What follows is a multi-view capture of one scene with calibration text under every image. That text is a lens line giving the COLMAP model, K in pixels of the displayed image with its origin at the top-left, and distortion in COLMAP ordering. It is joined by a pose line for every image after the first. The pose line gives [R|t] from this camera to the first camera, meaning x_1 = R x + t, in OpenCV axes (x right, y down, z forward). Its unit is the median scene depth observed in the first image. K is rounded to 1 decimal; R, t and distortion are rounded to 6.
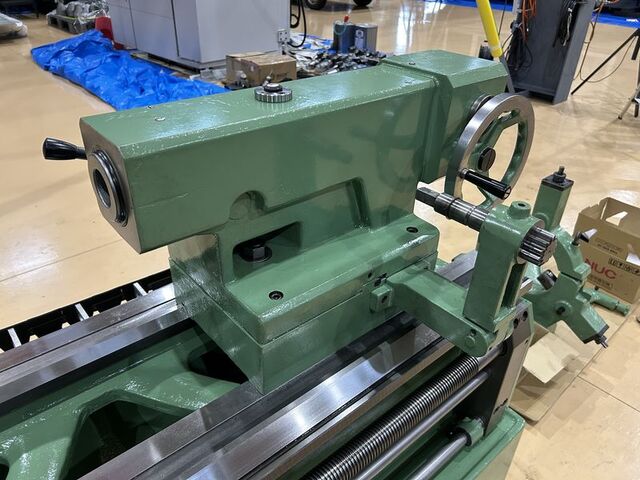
lens RADIAL K [[484.8, 0, 320.0], [0, 484.8, 240.0], [0, 0, 1]] dist [0.009674, 0.000393]
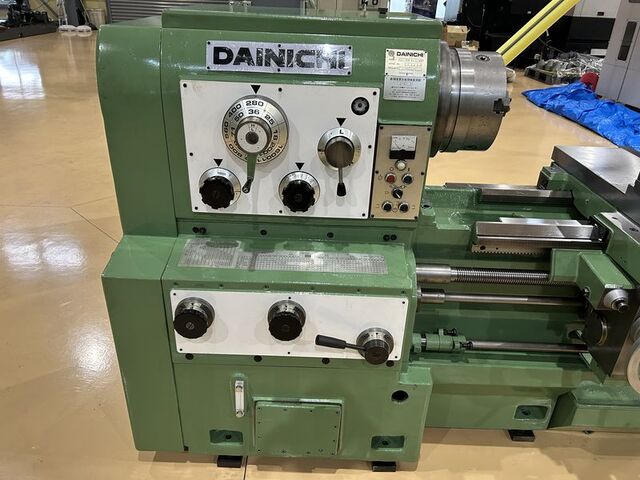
lens RADIAL K [[484.8, 0, 320.0], [0, 484.8, 240.0], [0, 0, 1]] dist [0.009674, 0.000393]
pose [[0.747270, 0.296256, -0.594827, -0.132900], [-0.357375, 0.933822, 0.016131, 0.179329], [0.560242, 0.200522, 0.803692, -0.314924]]
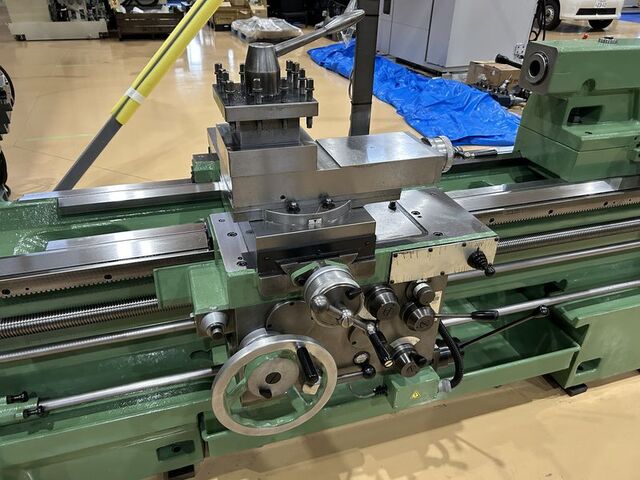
lens RADIAL K [[475.7, 0, 320.0], [0, 475.7, 240.0], [0, 0, 1]] dist [0.018152, 0.002614]
pose [[0.921715, 0.190820, -0.337681, -0.049082], [-0.200836, 0.979610, 0.005378, 0.104585], [0.331822, 0.062861, 0.941245, -0.176795]]
